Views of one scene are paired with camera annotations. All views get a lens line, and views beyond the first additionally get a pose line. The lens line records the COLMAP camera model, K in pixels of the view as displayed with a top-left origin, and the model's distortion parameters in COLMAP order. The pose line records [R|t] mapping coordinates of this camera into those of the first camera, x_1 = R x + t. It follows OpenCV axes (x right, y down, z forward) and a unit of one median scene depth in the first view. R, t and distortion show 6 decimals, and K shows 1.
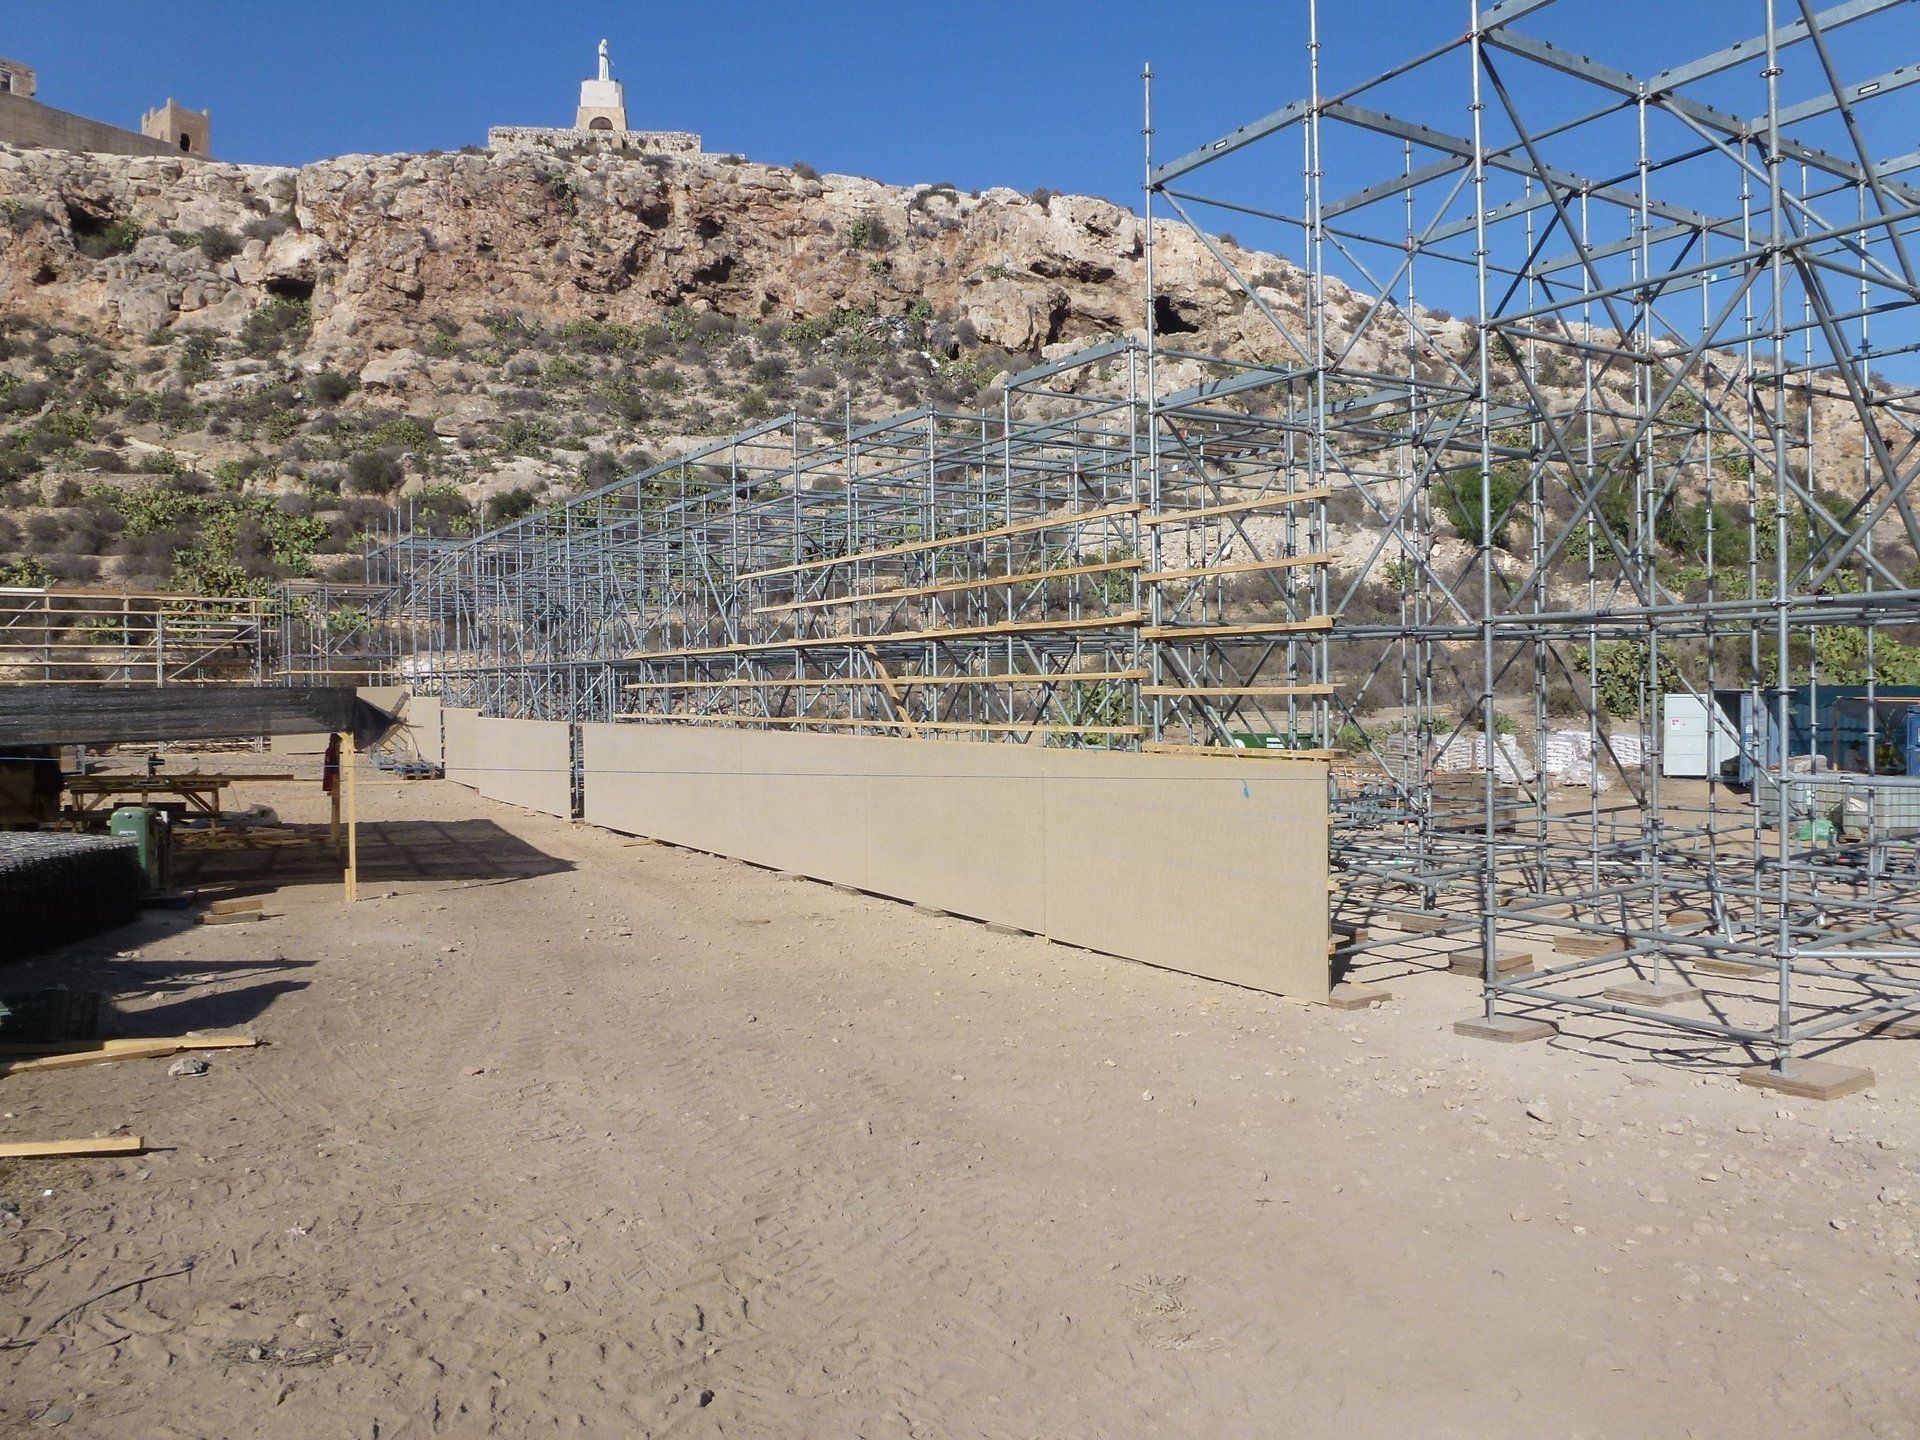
lens RADIAL K [[1392.9, 0, 964.7], [0, 1392.9, 724.7], [0, 0, 1]] dist [-0.077330, 0.027163]
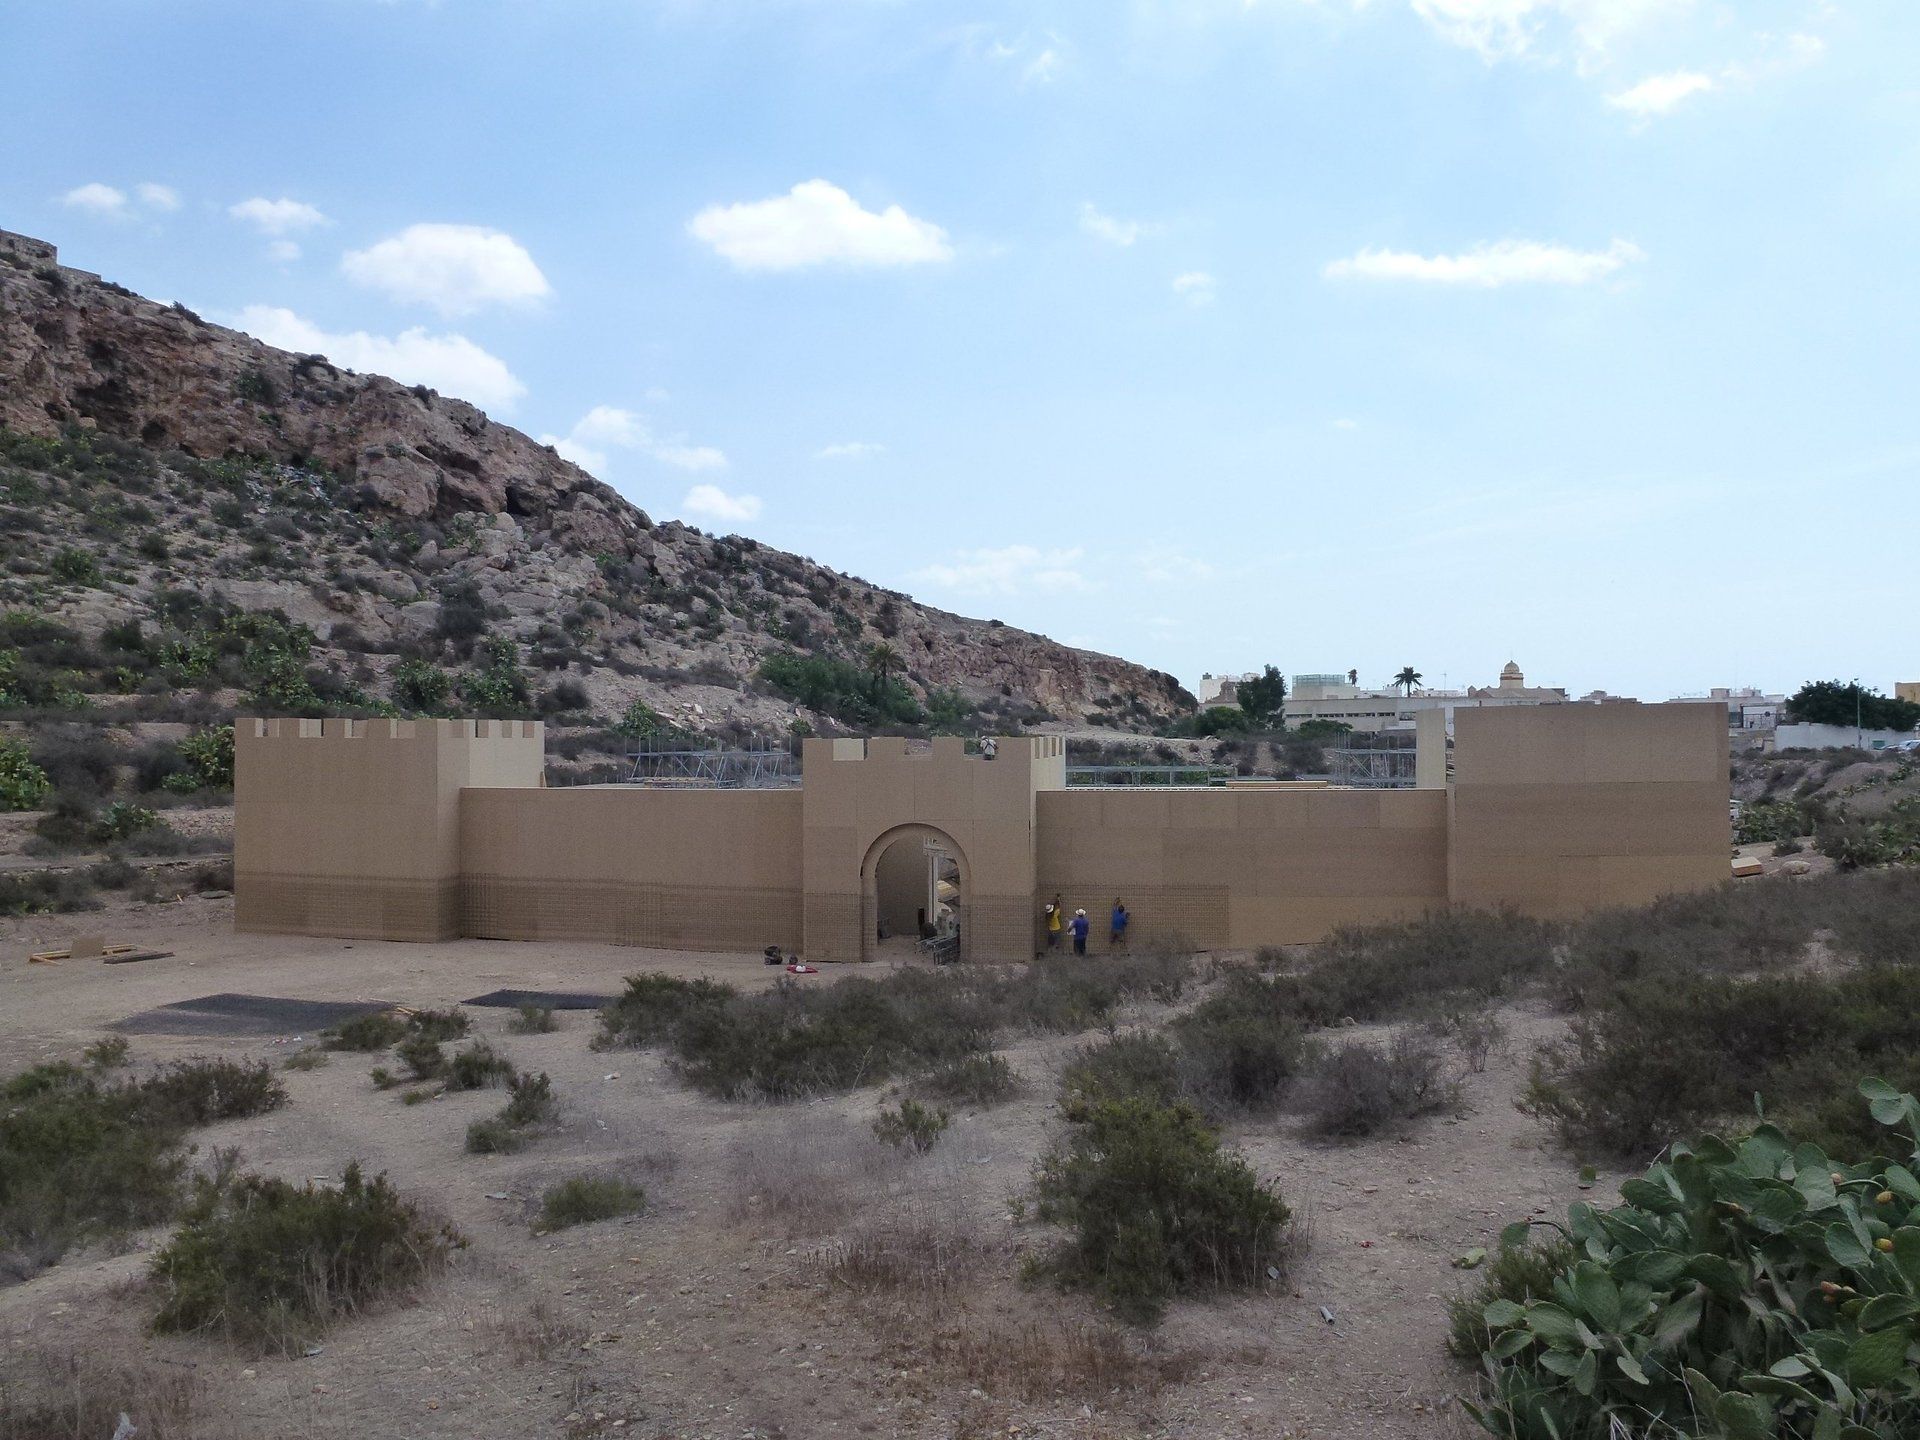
lens RADIAL K [[1392.9, 0, 954.3], [0, 1392.9, 764.6], [0, 0, 1]] dist [-0.077330, 0.027163]
pose [[0.671570, 0.003052, 0.740935, -0.535153], [0.004577, 0.999955, -0.008268, -0.035560], [-0.740927, 0.008944, 0.671526, -0.180928]]
